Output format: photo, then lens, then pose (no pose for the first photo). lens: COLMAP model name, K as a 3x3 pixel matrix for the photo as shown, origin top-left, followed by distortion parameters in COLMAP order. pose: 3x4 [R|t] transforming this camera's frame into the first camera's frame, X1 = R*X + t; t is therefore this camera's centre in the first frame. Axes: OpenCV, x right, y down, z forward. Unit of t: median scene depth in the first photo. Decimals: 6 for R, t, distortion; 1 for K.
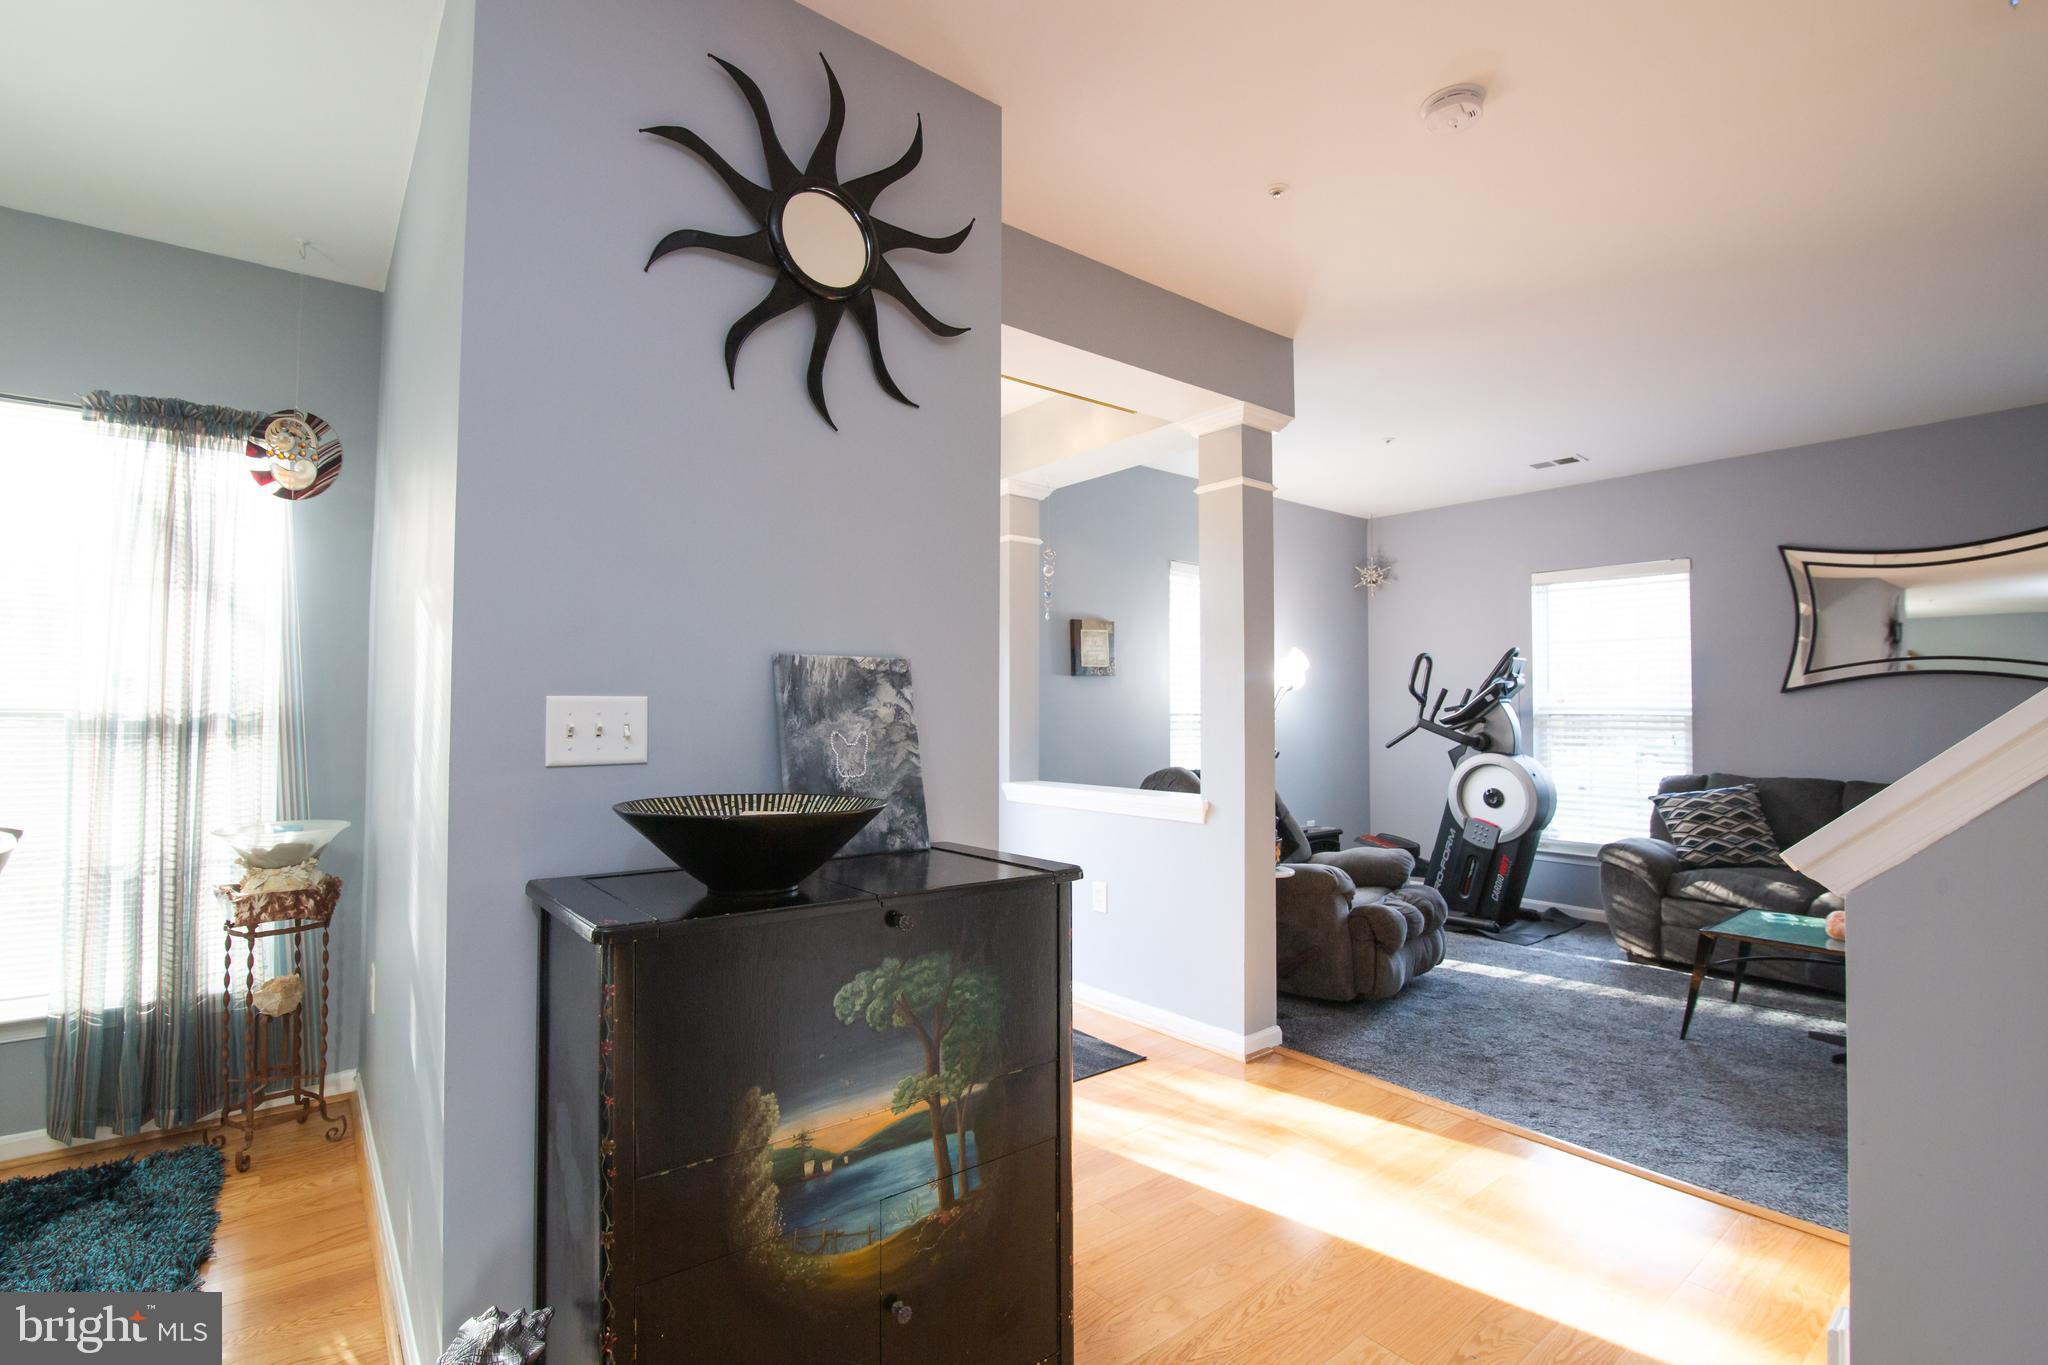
lens RADIAL K [[946.5, 0, 1057.6], [0, 946.5, 689.1], [0, 0, 1]] dist [-0.021030, 0.002170]
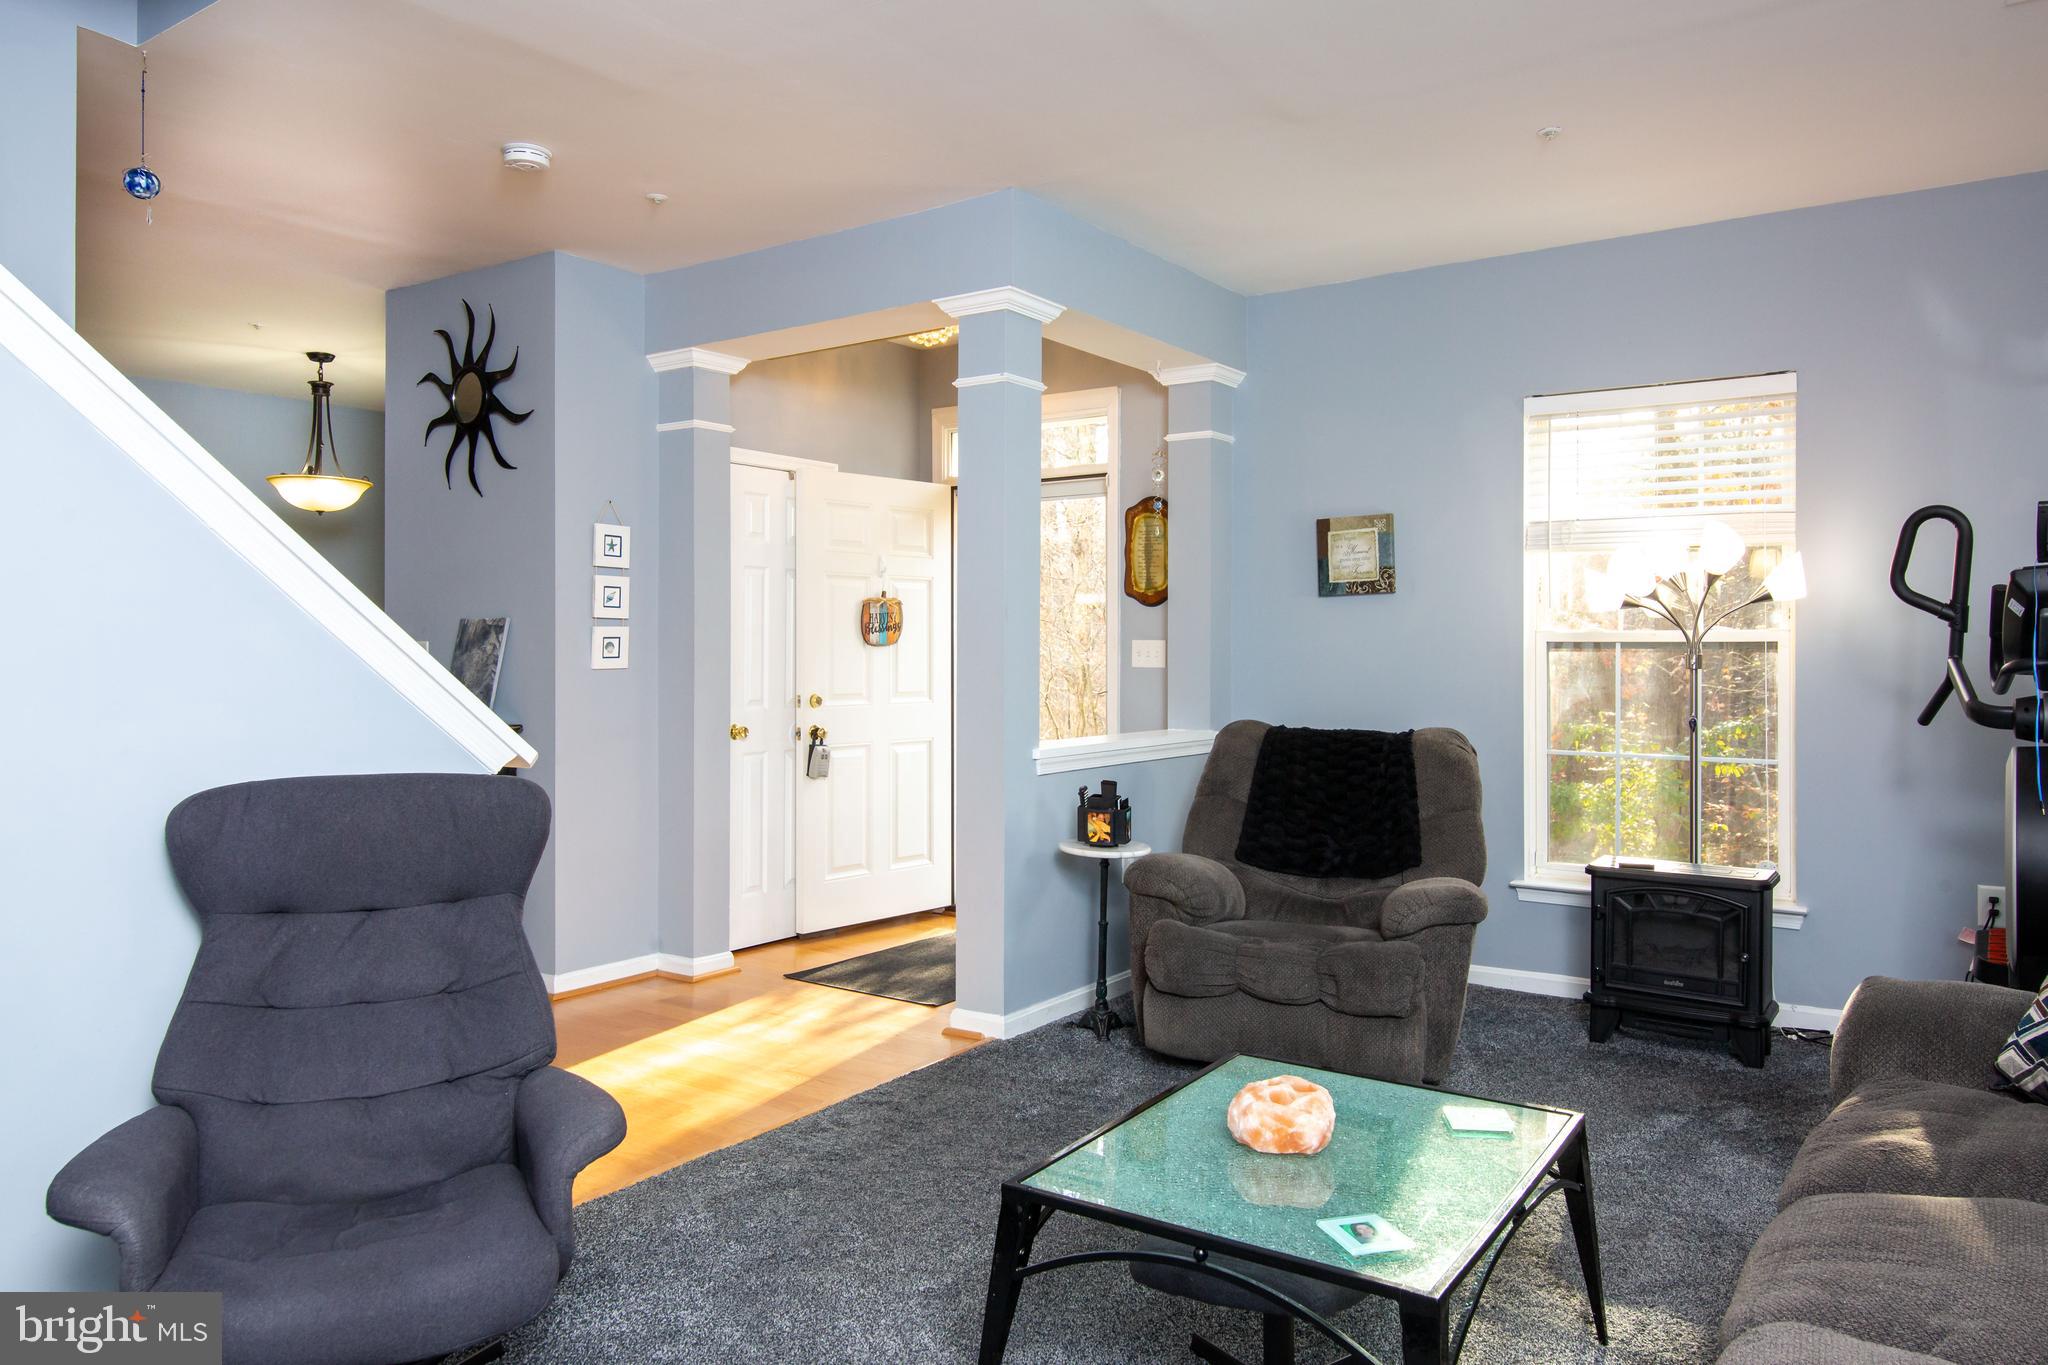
lens RADIAL K [[1360.2, 0, 1024.0], [0, 1360.2, 682.5], [0, 0, 1]] dist [0.045224, 0.000503]
pose [[0.259478, 0.026473, -0.965386, 1.660073], [0.027869, 0.999003, 0.034885, 0.017229], [0.965347, -0.035957, 0.258481, 0.823314]]
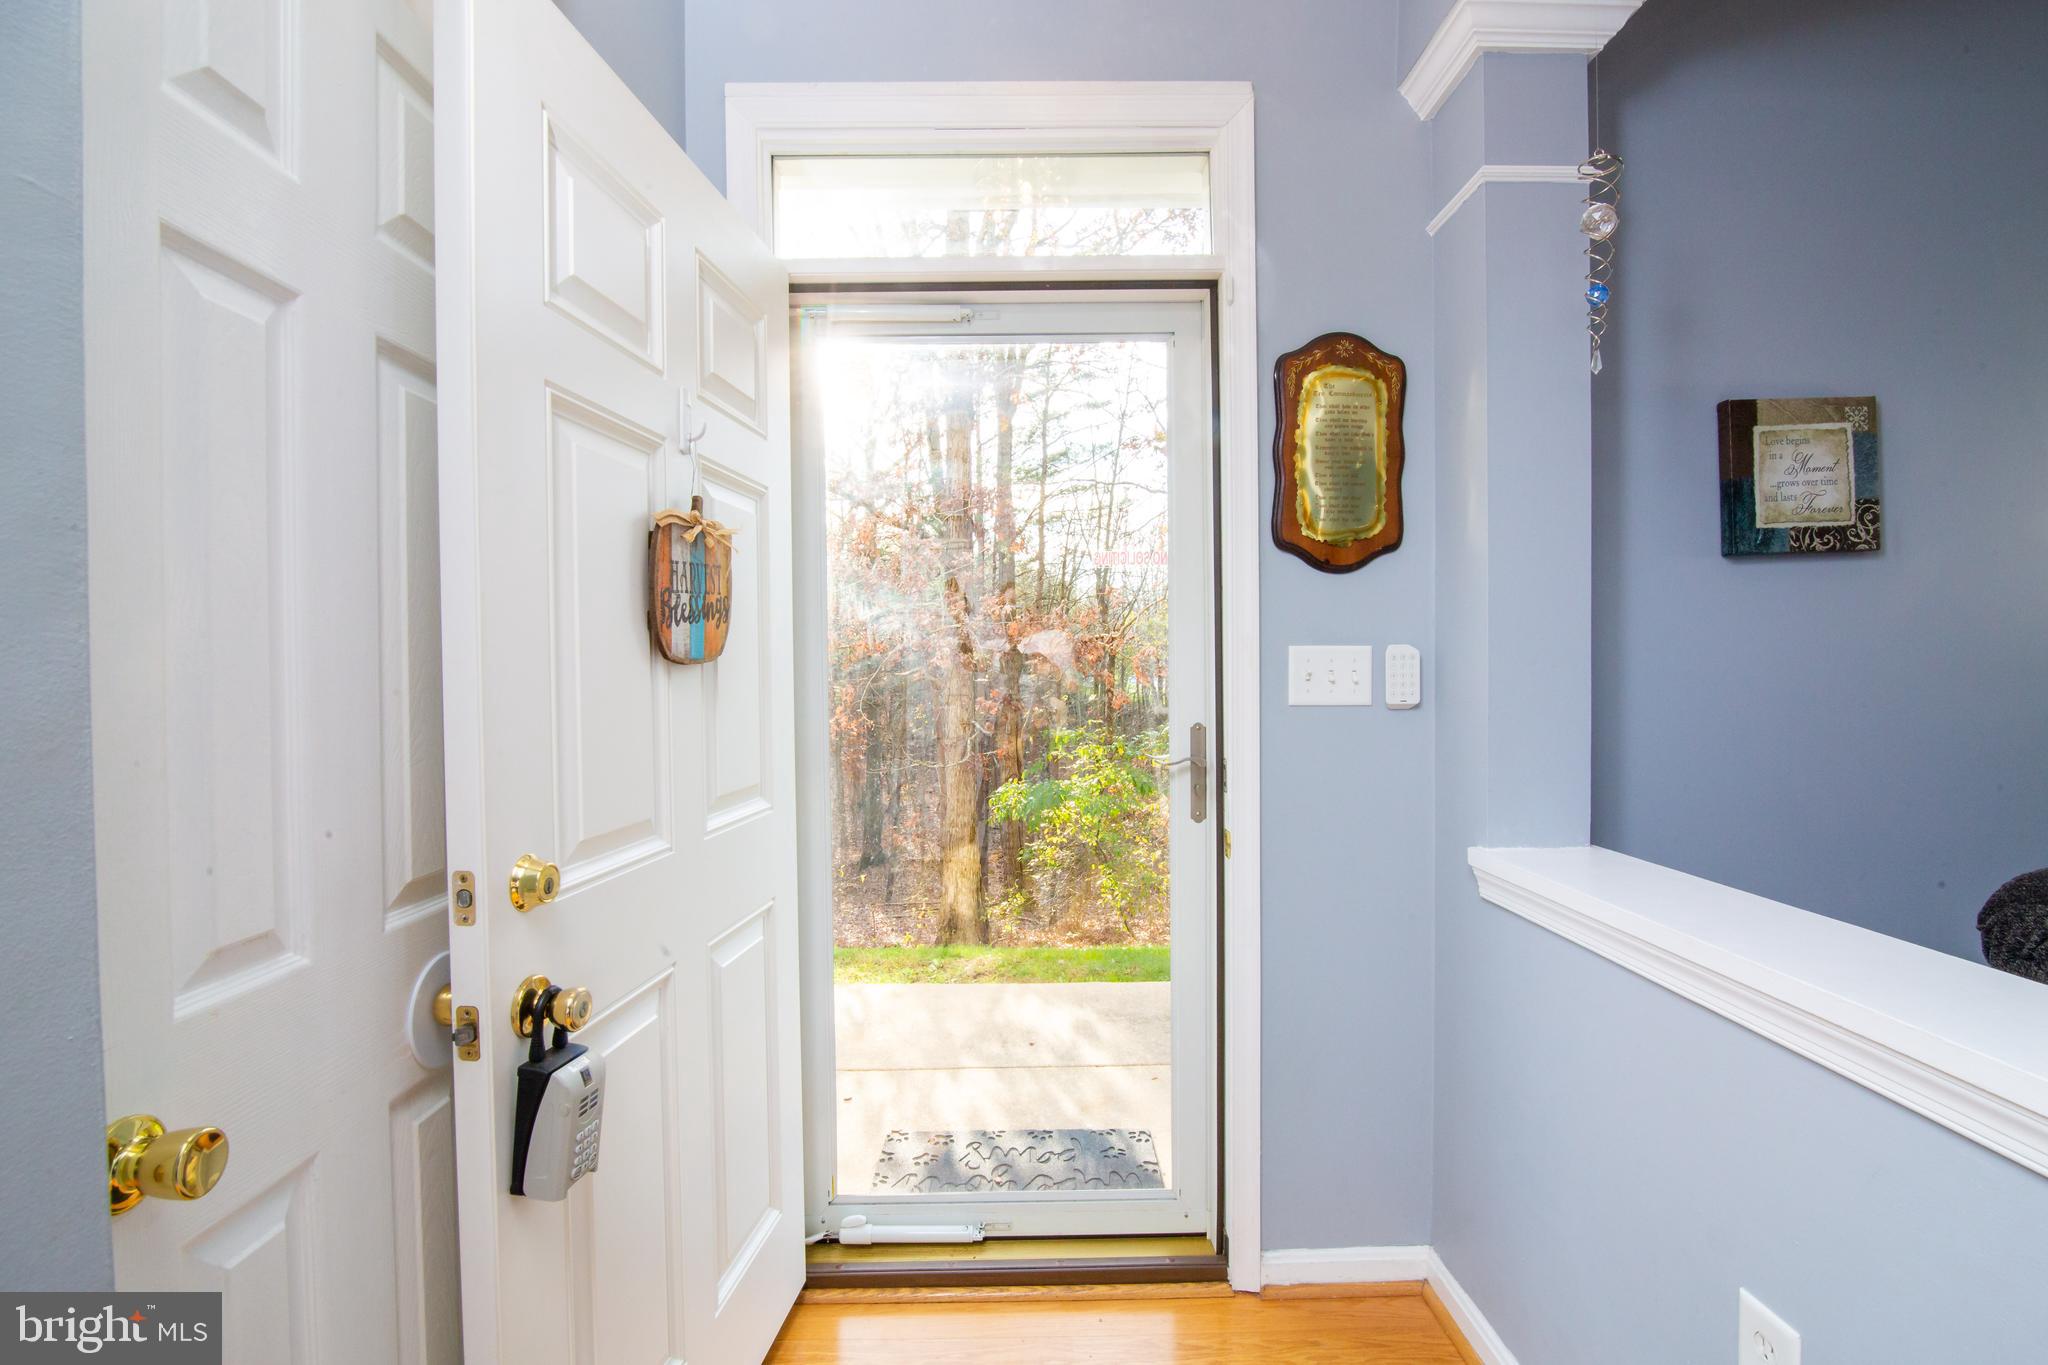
lens RADIAL K [[946.5, 0, 1057.6], [0, 946.5, 689.1], [0, 0, 1]] dist [-0.021030, 0.002170]
pose [[0.759209, 0.007908, -0.650799, 0.094778], [0.029284, 0.998498, 0.046295, 0.023587], [0.650188, -0.054206, 0.757837, 0.907380]]
